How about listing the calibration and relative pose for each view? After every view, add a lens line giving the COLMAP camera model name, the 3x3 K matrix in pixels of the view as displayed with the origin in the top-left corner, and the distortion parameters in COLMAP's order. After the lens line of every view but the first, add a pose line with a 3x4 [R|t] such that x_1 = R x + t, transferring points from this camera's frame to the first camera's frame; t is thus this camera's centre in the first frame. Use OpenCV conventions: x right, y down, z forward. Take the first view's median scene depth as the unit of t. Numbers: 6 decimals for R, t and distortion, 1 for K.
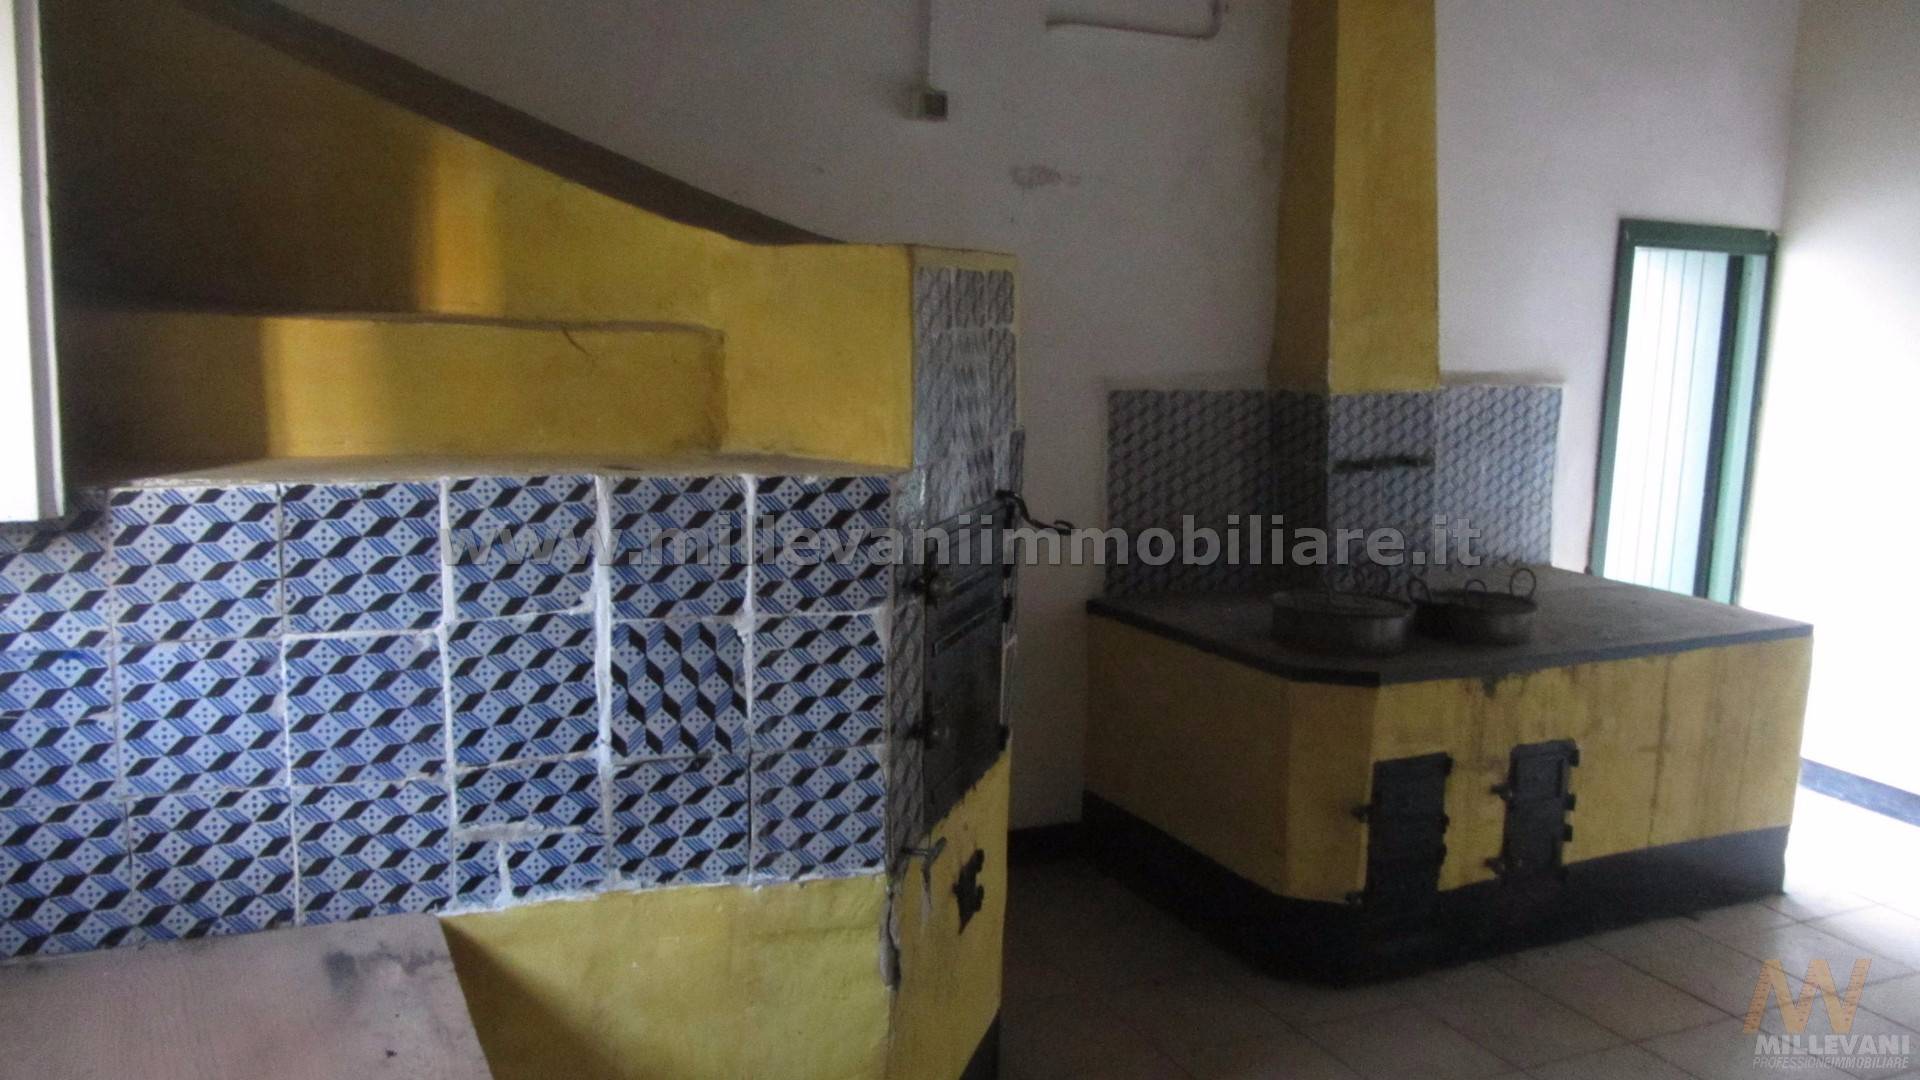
lens RADIAL K [[1585.7, 0, 960.0], [0, 1585.7, 540.0], [0, 0, 1]] dist [-0.043011, 0.003917]
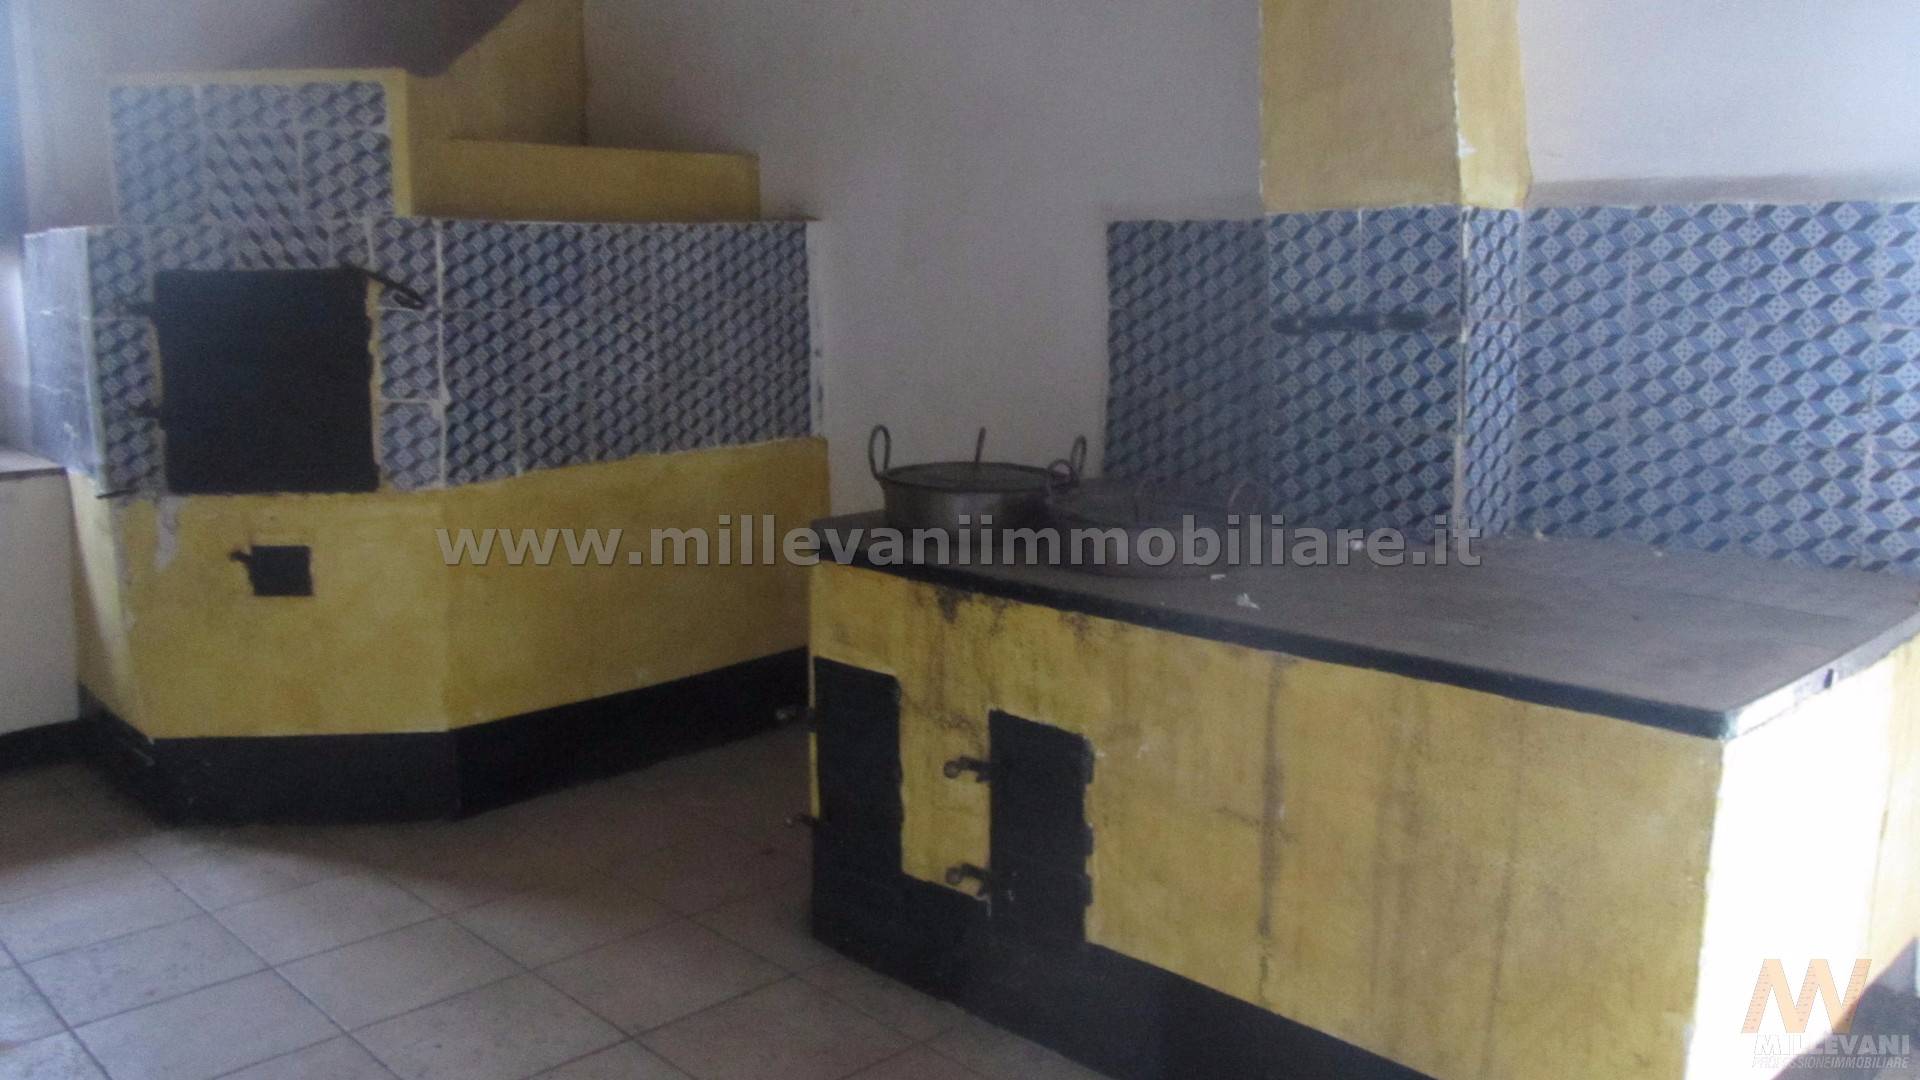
lens RADIAL K [[1585.7, 0, 960.0], [0, 1585.7, 540.0], [0, 0, 1]] dist [-0.043011, 0.003917]
pose [[0.315637, 0.139196, -0.938615, 0.832003], [-0.138493, 0.985347, 0.099554, -0.003445], [0.938719, 0.098569, 0.330290, 0.655293]]
